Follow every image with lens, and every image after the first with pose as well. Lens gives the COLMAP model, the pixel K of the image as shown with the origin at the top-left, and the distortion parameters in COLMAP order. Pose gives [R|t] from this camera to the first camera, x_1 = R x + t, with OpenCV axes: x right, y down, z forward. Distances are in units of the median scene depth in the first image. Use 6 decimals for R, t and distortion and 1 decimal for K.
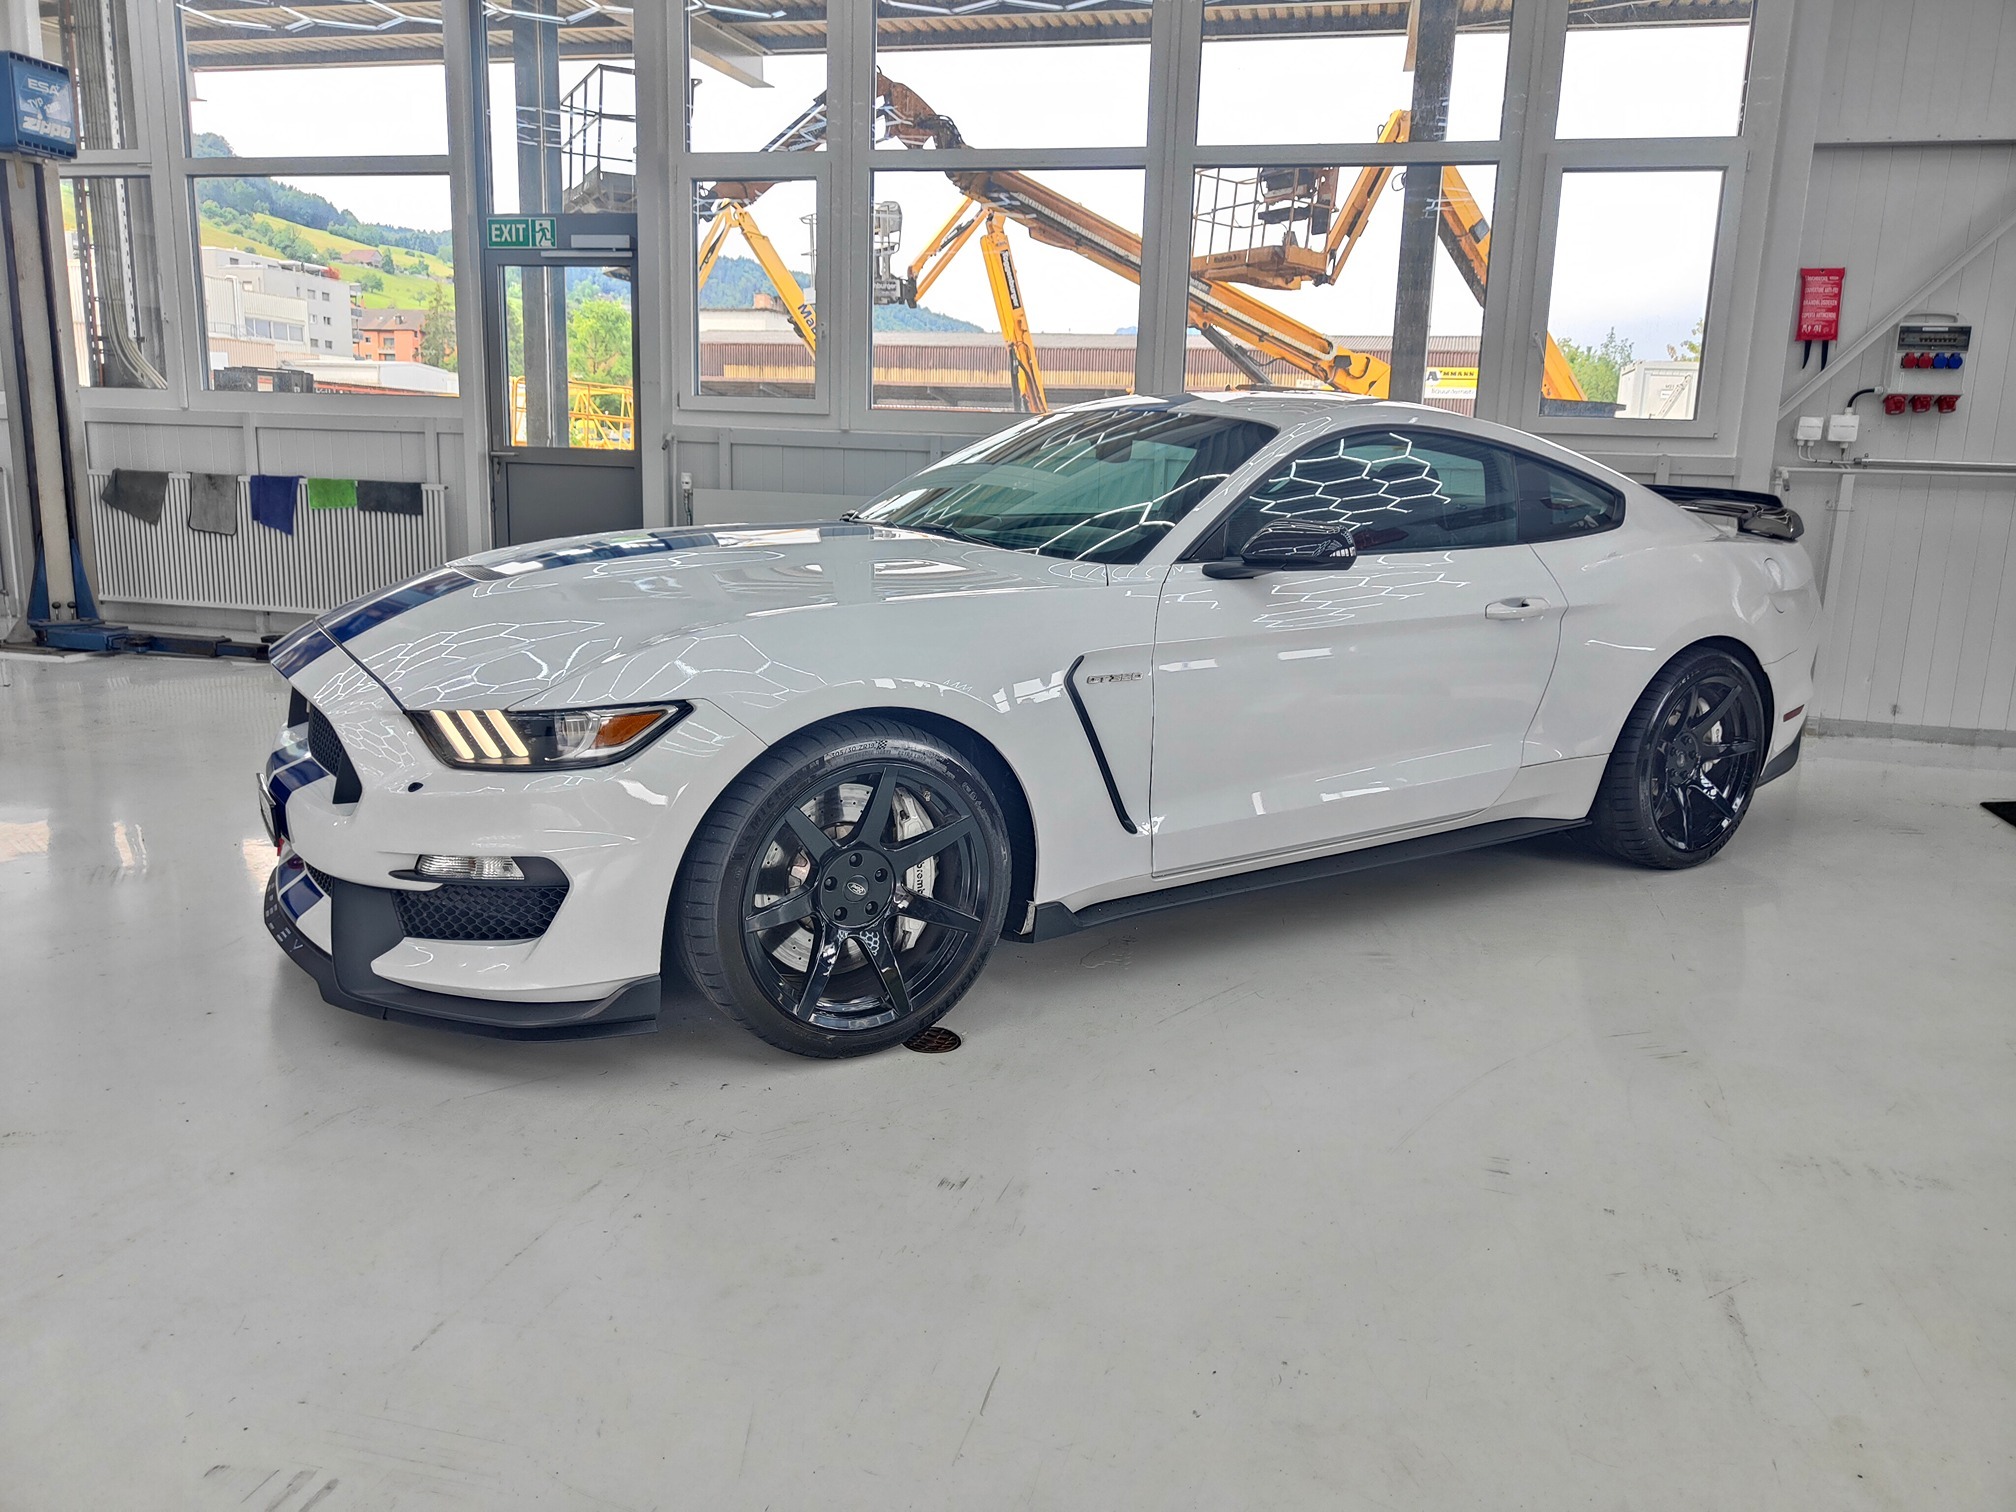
lens RADIAL K [[1415.9, 0, 1007.4], [0, 1415.9, 718.6], [0, 0, 1]] dist [0.007864, -0.002590]
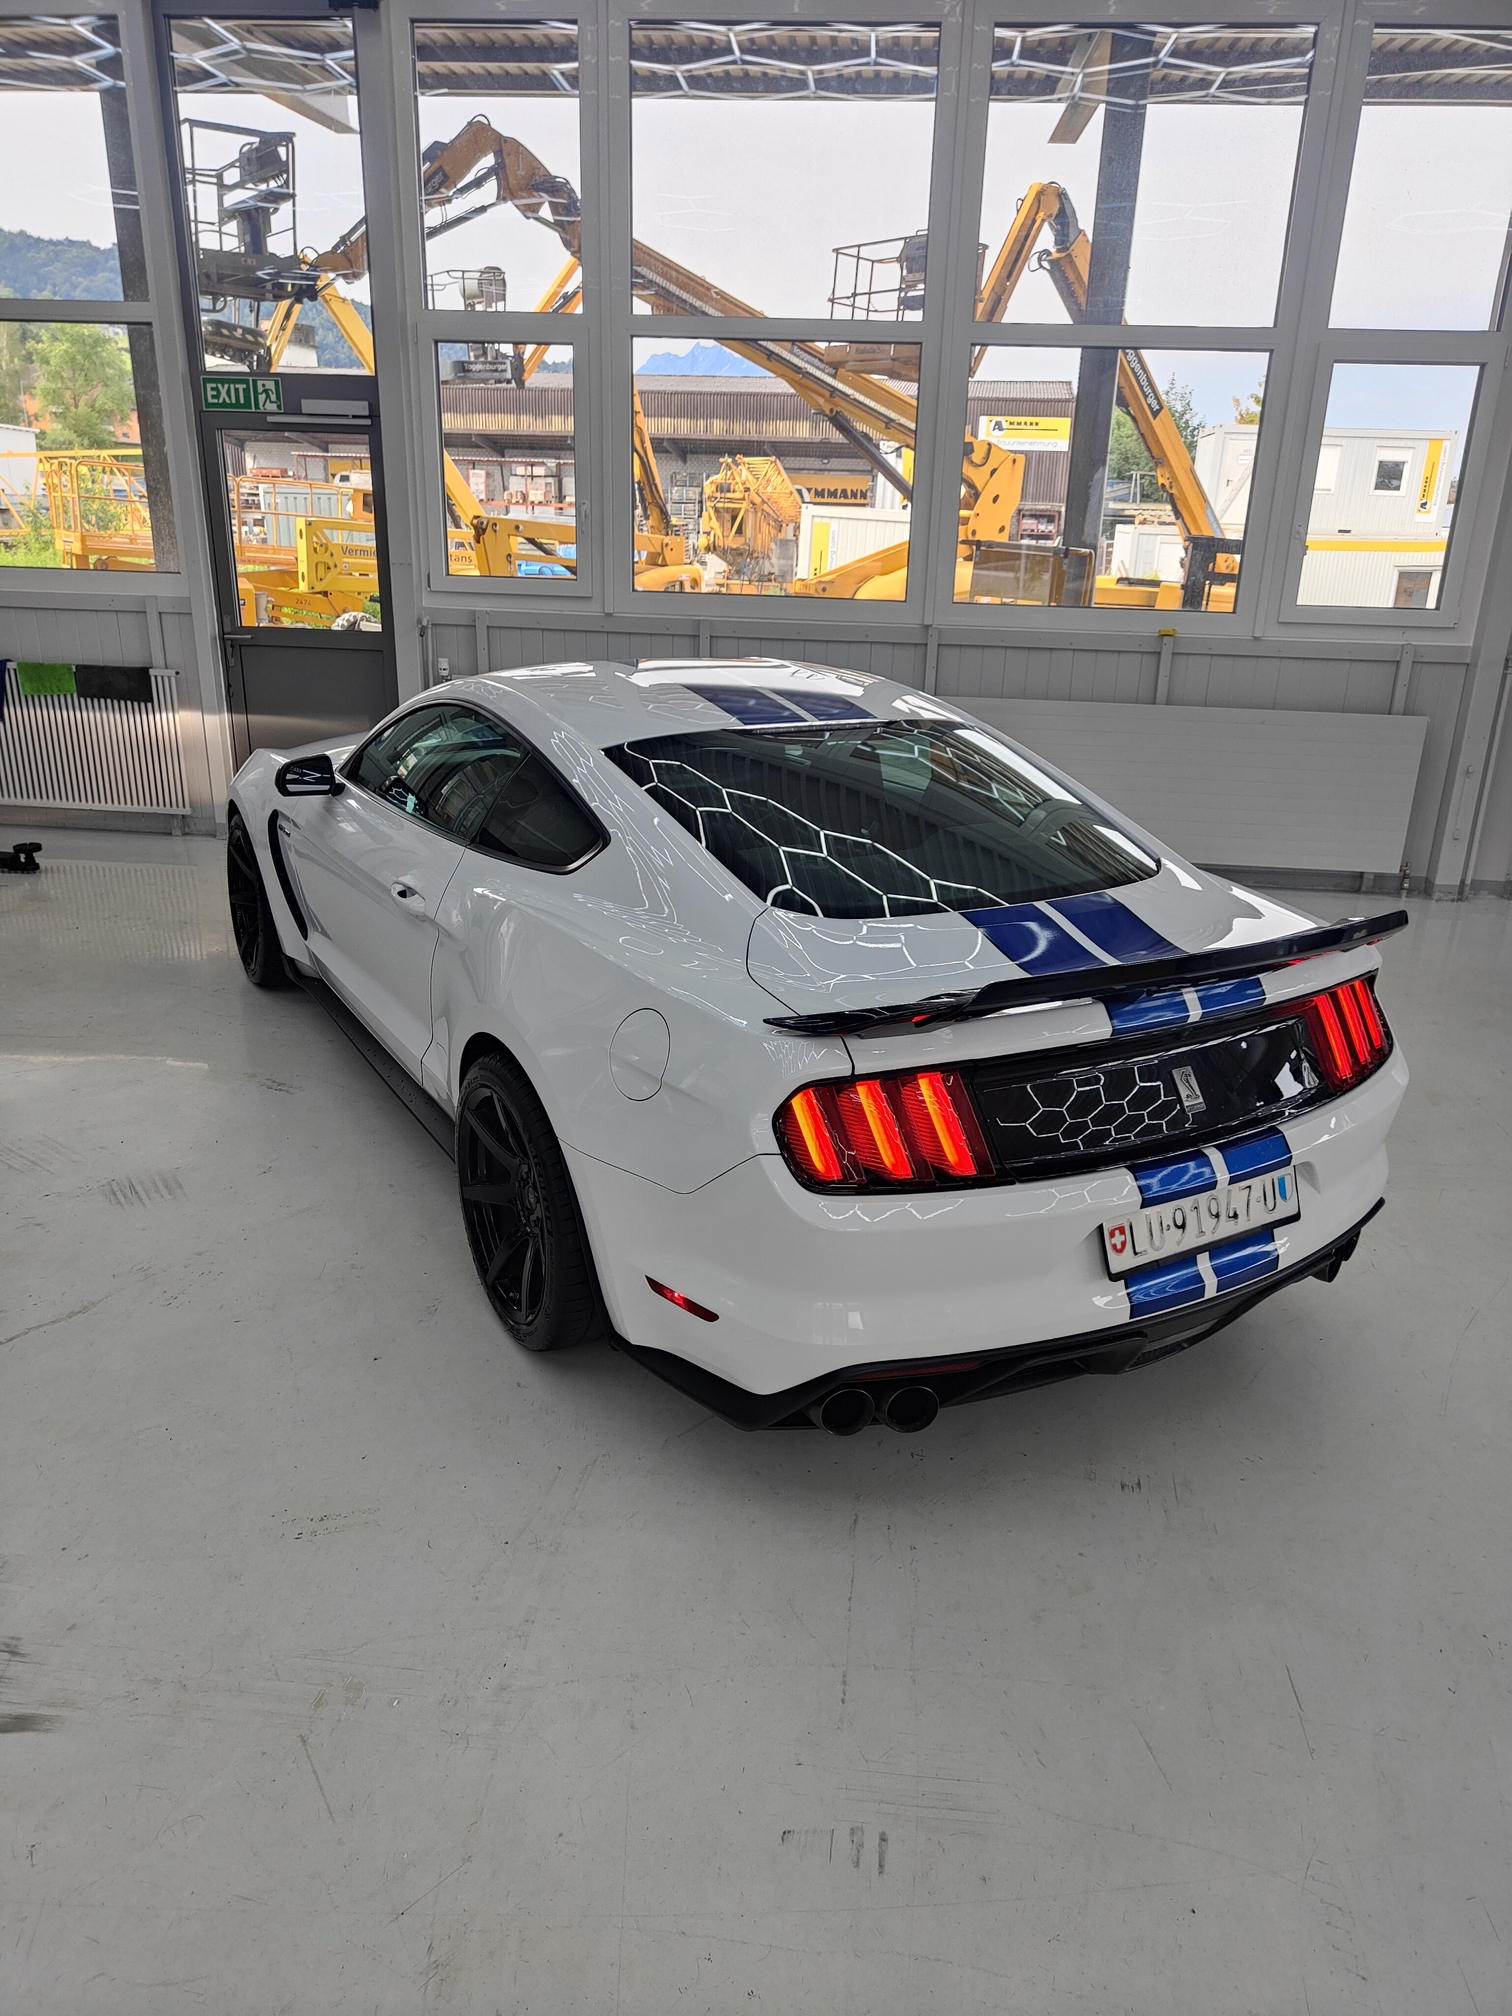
lens RADIAL K [[1415.9, 0, 745.8], [0, 1415.9, 1028.7], [0, 0, 1]] dist [0.007864, -0.002590]
pose [[0.990720, -0.051999, 0.125579, -0.313661], [0.029337, 0.983956, 0.175983, -0.177219], [-0.132715, -0.170666, 0.976350, -0.048822]]
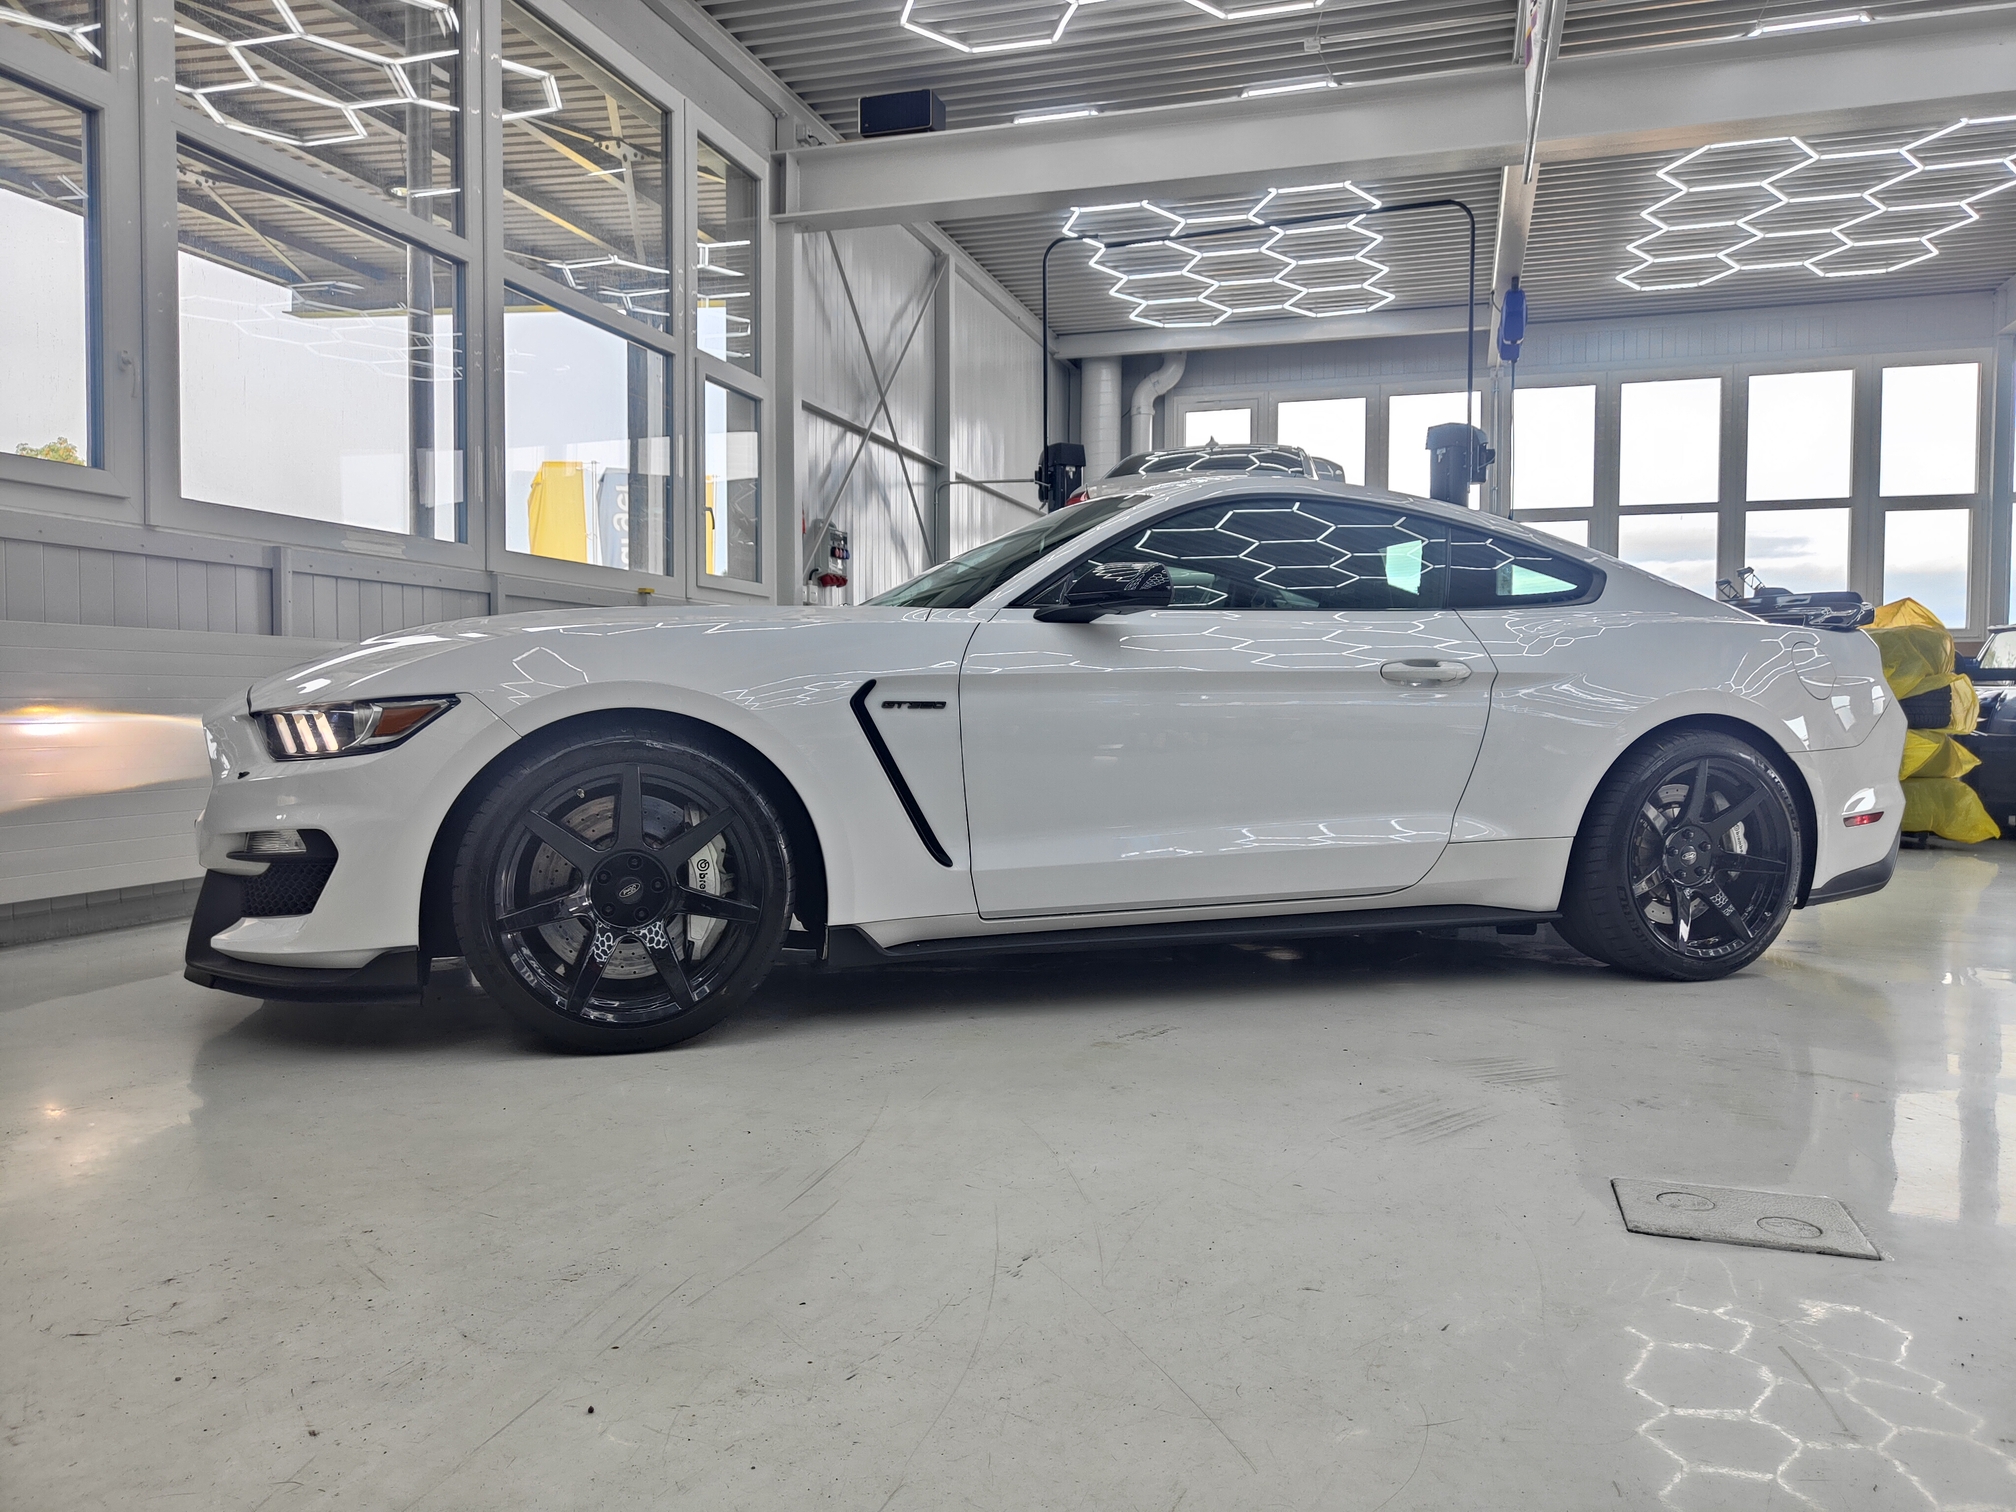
lens RADIAL K [[1415.9, 0, 1020.1], [0, 1415.9, 749.8], [0, 0, 1]] dist [0.007864, -0.002590]
pose [[0.969571, -0.015175, -0.244341, 0.328200], [-0.026145, 0.985950, -0.164980, 0.139717], [0.243412, 0.166348, 0.955552, 0.033615]]
